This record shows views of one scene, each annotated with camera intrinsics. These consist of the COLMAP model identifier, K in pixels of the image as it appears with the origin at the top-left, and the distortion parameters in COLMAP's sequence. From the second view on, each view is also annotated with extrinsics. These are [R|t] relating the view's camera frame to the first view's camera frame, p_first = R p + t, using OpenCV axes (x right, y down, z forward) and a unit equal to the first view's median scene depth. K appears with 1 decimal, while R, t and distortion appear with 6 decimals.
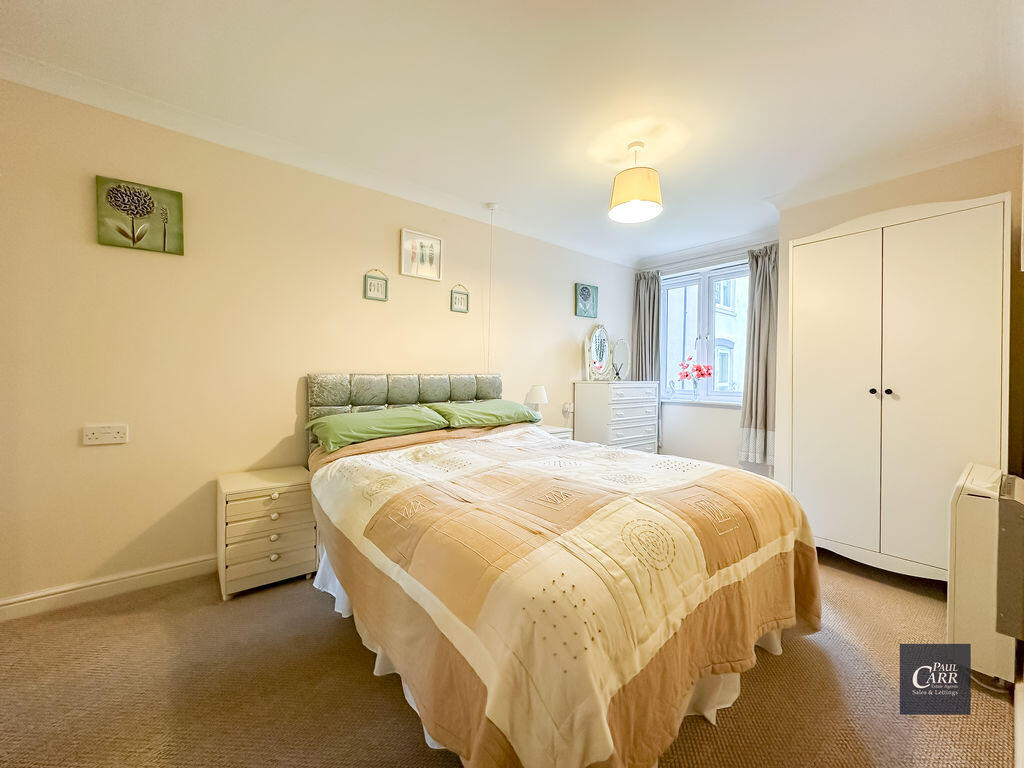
lens RADIAL K [[409.6, 0, 514.8], [0, 409.6, 379.9], [0, 0, 1]] dist [-0.000490, -0.000031]
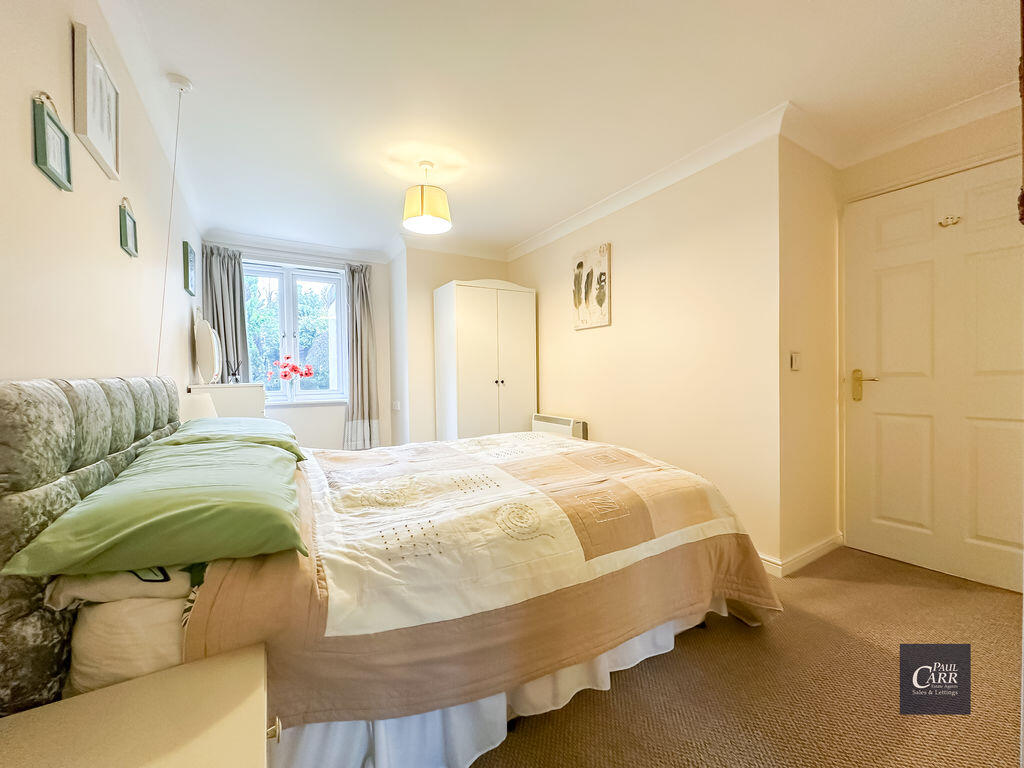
lens RADIAL K [[409.6, 0, 514.8], [0, 409.6, 379.9], [0, 0, 1]] dist [-0.000490, -0.000031]
pose [[0.131231, -0.025525, 0.991023, -0.496690], [0.025065, 0.999434, 0.022422, -0.010507], [-0.991035, 0.021897, 0.131797, 0.410087]]
